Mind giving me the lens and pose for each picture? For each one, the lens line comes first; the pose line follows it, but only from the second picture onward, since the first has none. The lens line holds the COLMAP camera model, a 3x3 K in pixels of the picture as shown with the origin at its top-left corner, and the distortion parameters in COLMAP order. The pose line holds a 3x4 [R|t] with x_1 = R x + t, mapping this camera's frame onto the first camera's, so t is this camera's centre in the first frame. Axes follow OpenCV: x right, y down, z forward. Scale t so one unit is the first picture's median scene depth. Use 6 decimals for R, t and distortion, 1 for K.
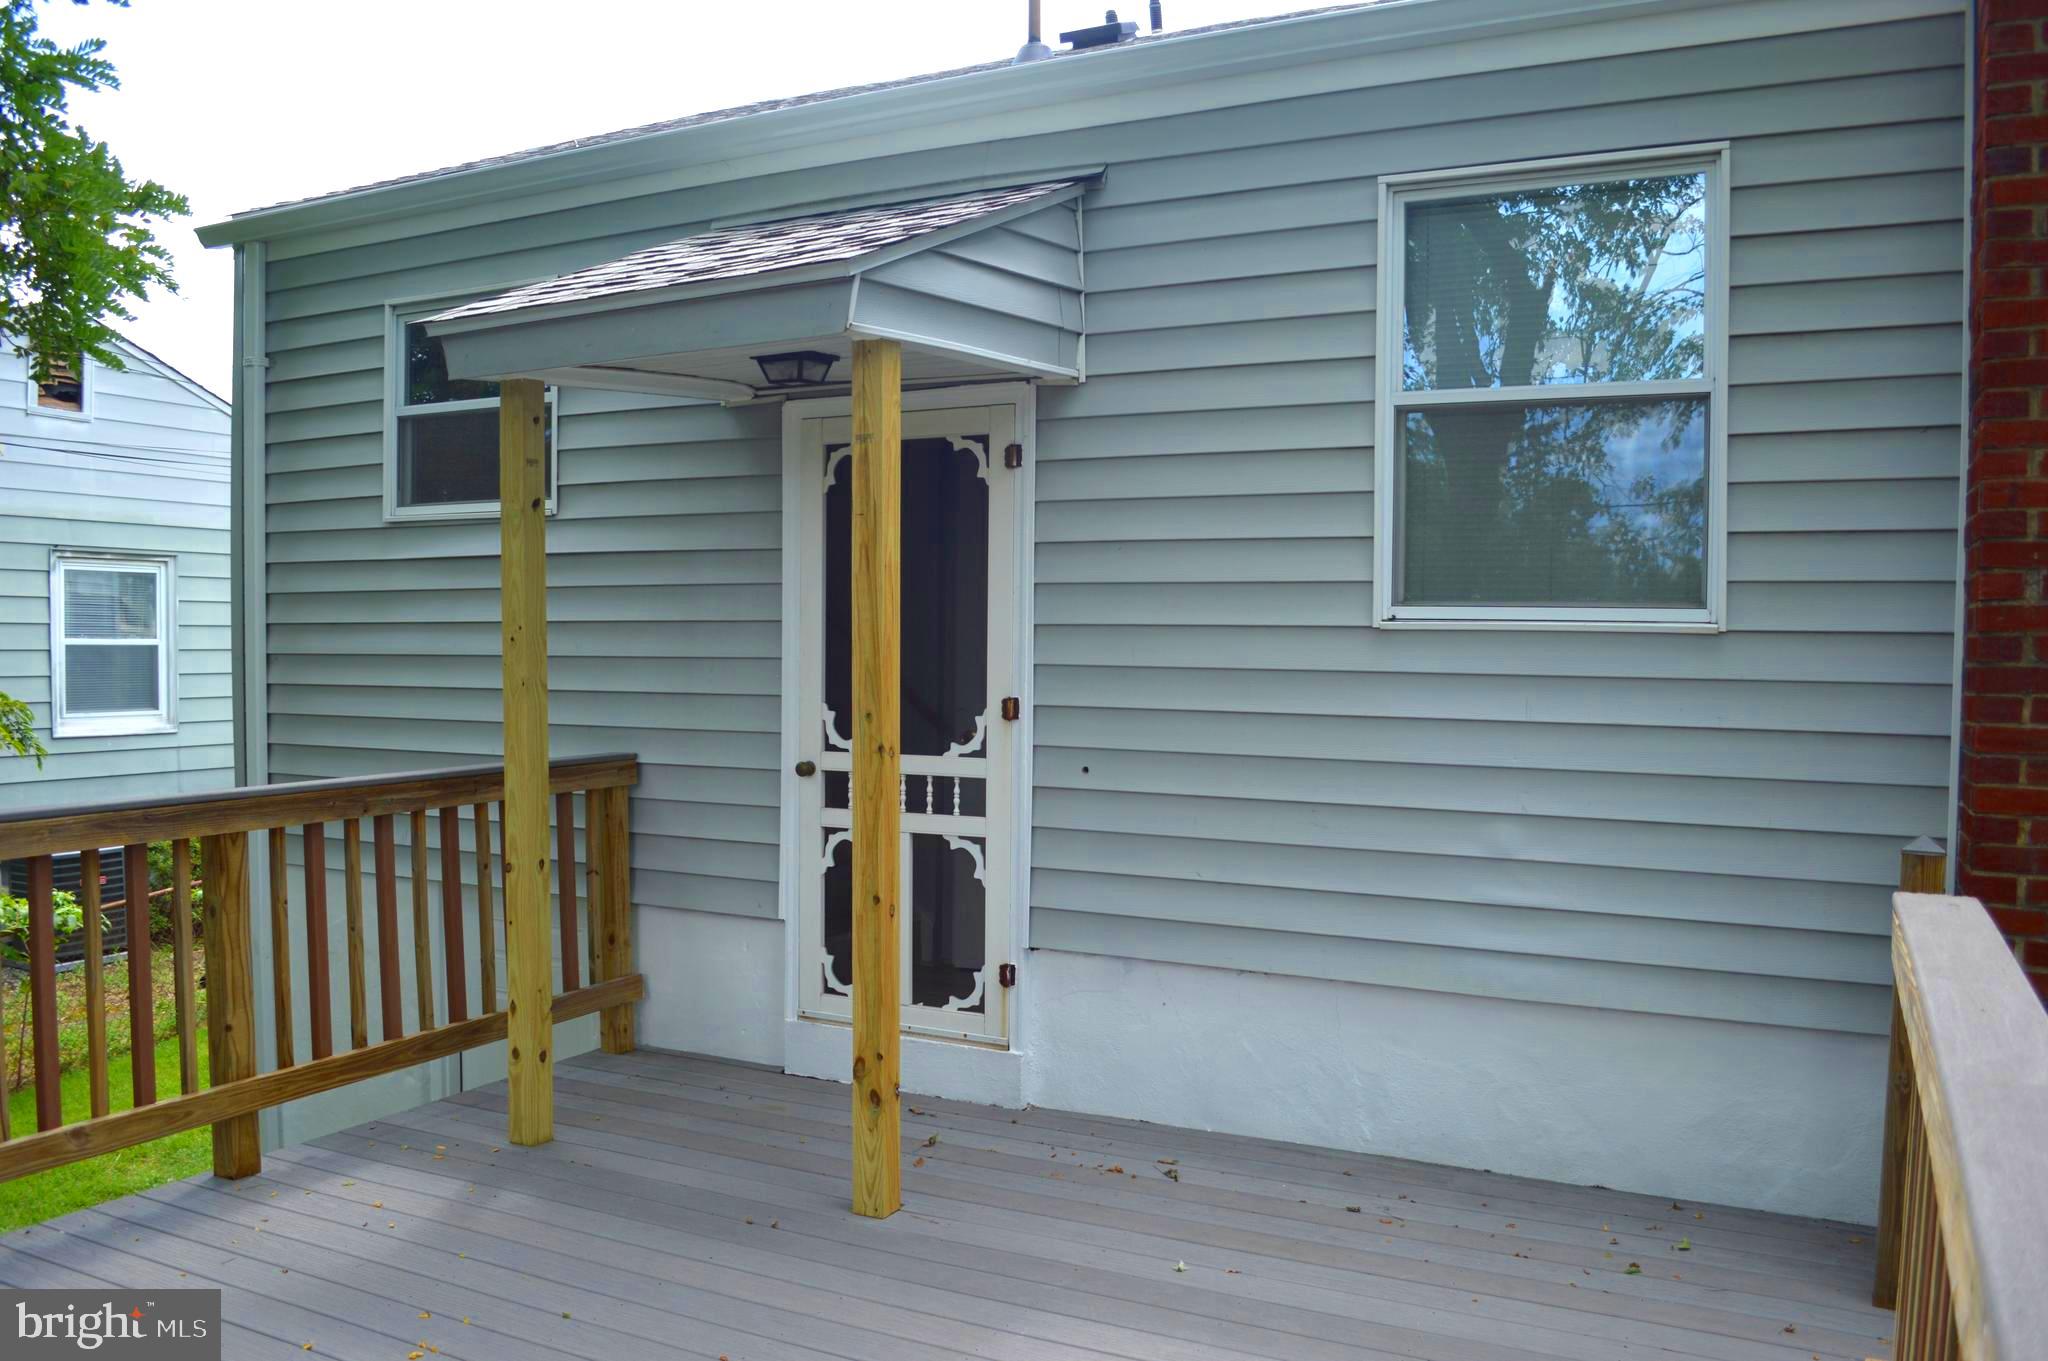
lens RADIAL K [[1635.9, 0, 1022.9], [0, 1635.9, 692.4], [0, 0, 1]] dist [-0.076574, 0.004984]
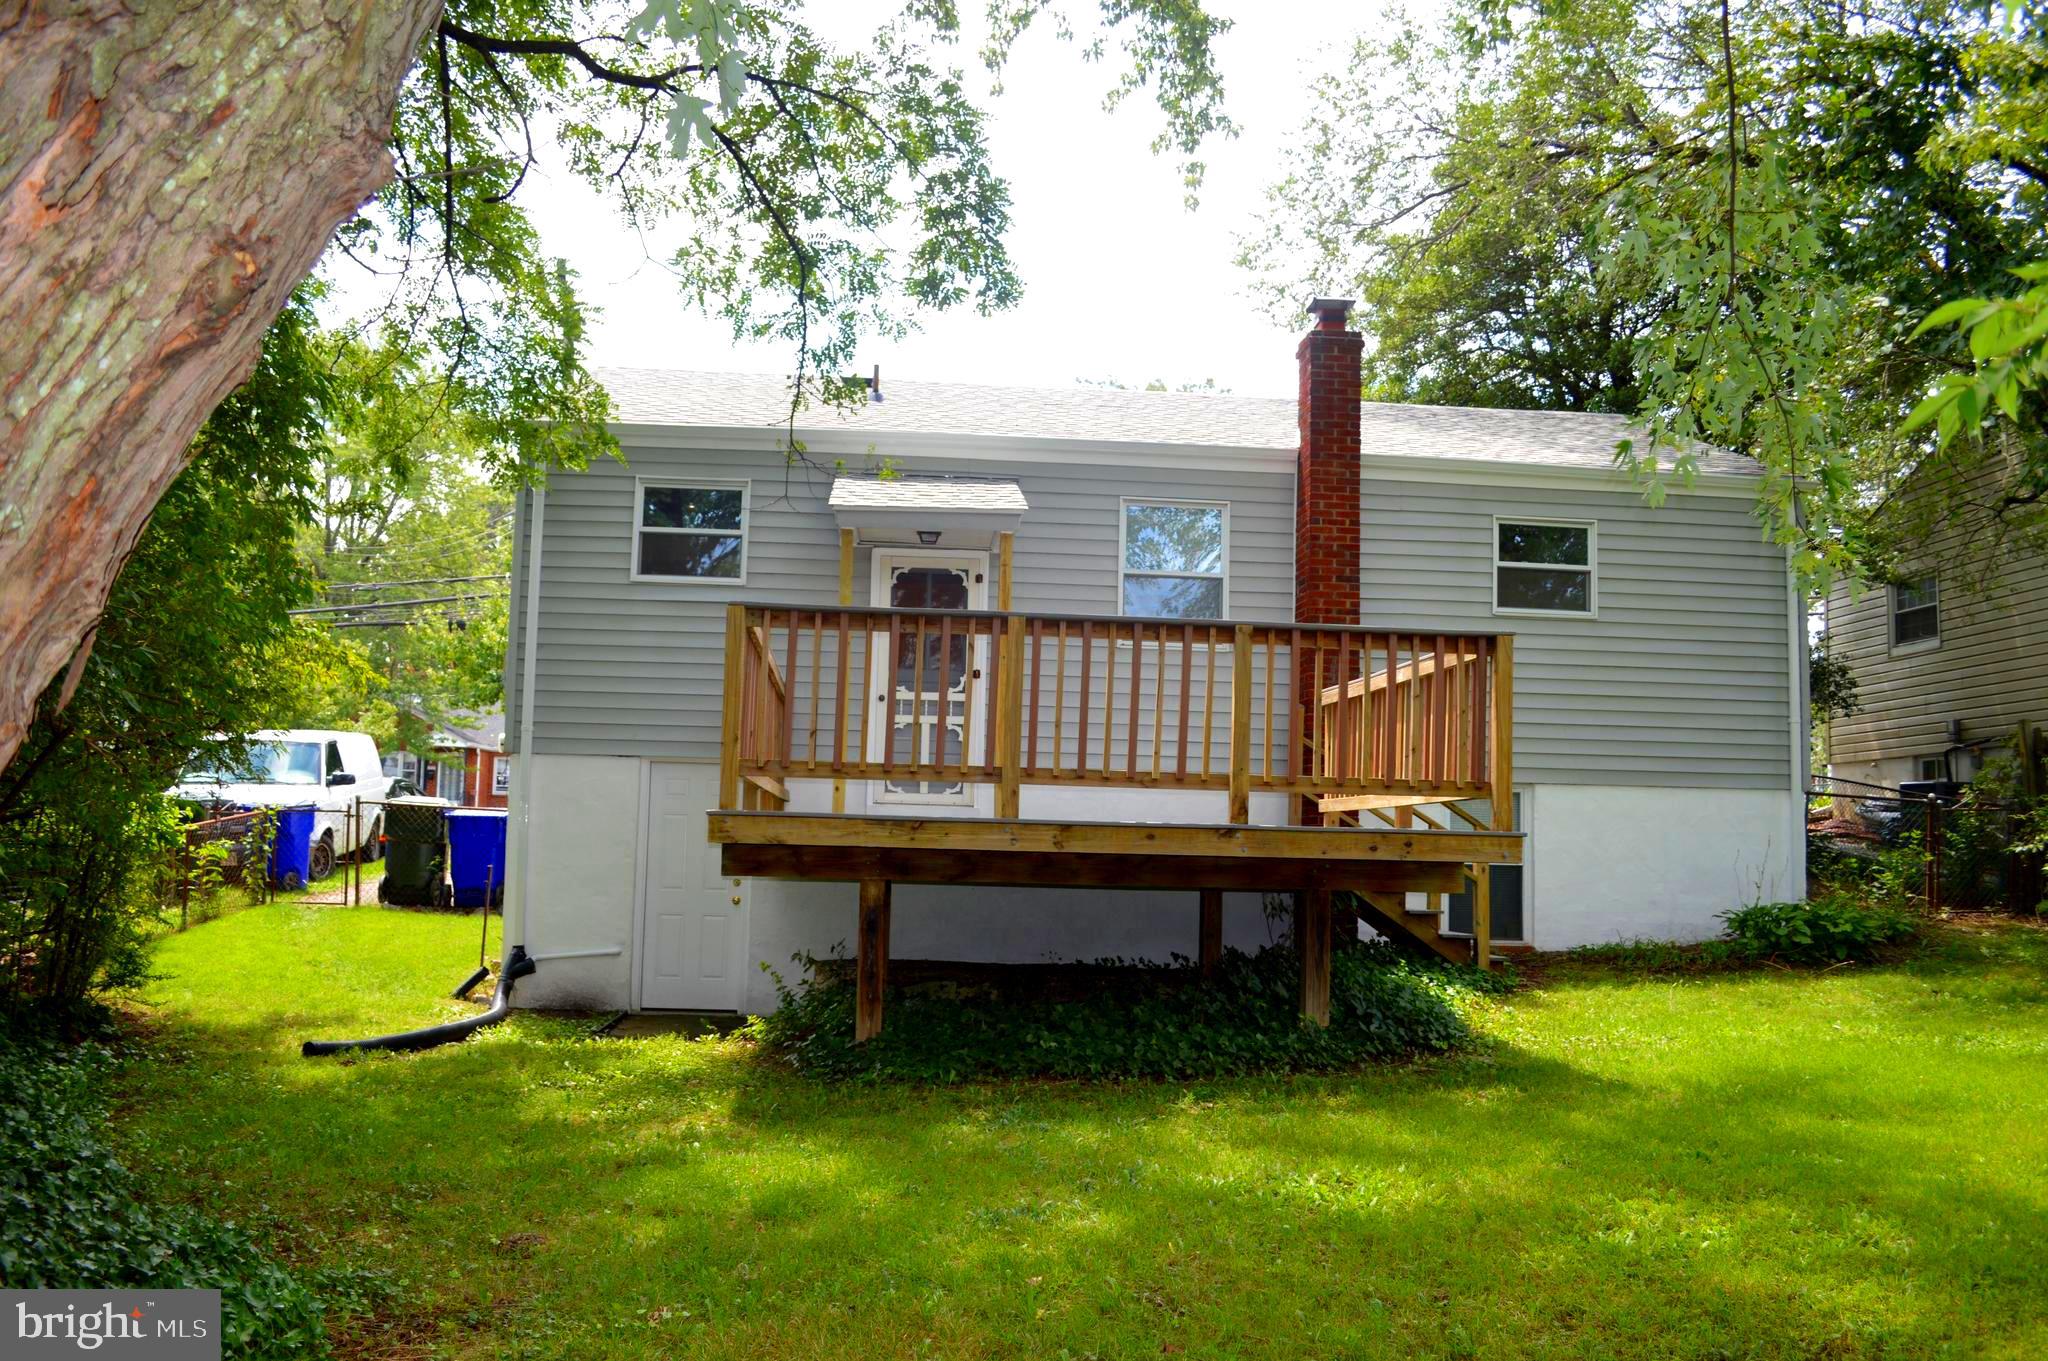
lens RADIAL K [[1635.9, 0, 1024.3], [0, 1635.9, 684.1], [0, 0, 1]] dist [-0.076574, 0.004984]
pose [[0.846914, 0.063578, 0.527915, -1.307357], [0.000150, 0.992797, -0.119805, 0.334827], [-0.531730, 0.101544, 0.840805, -1.217933]]
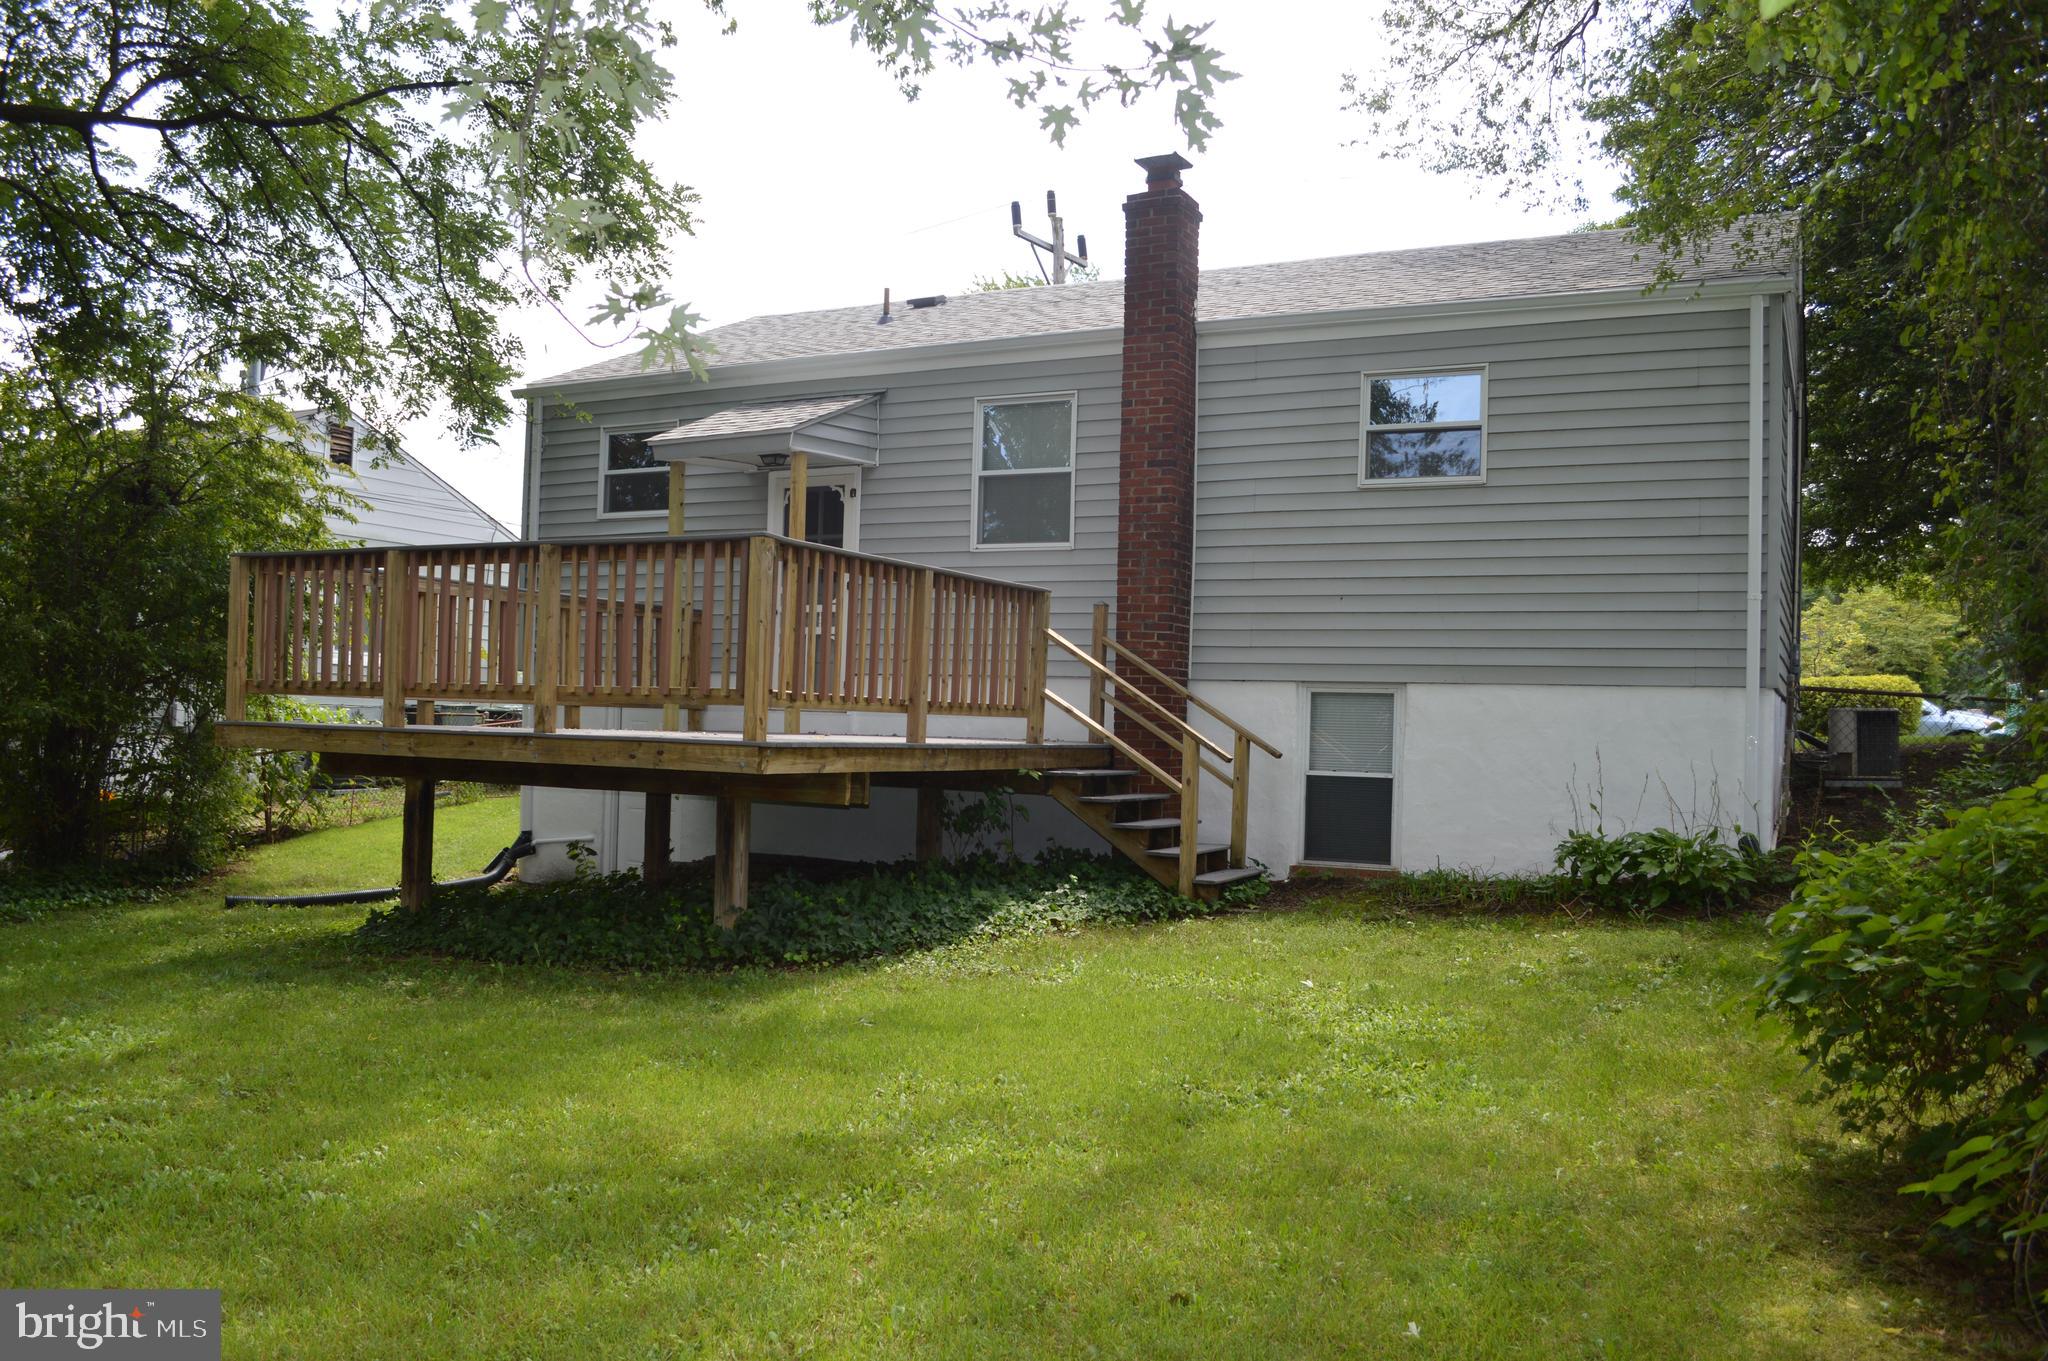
lens RADIAL K [[1635.9, 0, 1027.0], [0, 1635.9, 676.1], [0, 0, 1]] dist [-0.076574, 0.004984]
pose [[0.999787, 0.017017, 0.011675, 0.254833], [-0.016288, 0.998073, -0.059877, 0.314516], [-0.012671, 0.059674, 0.998138, -1.680032]]
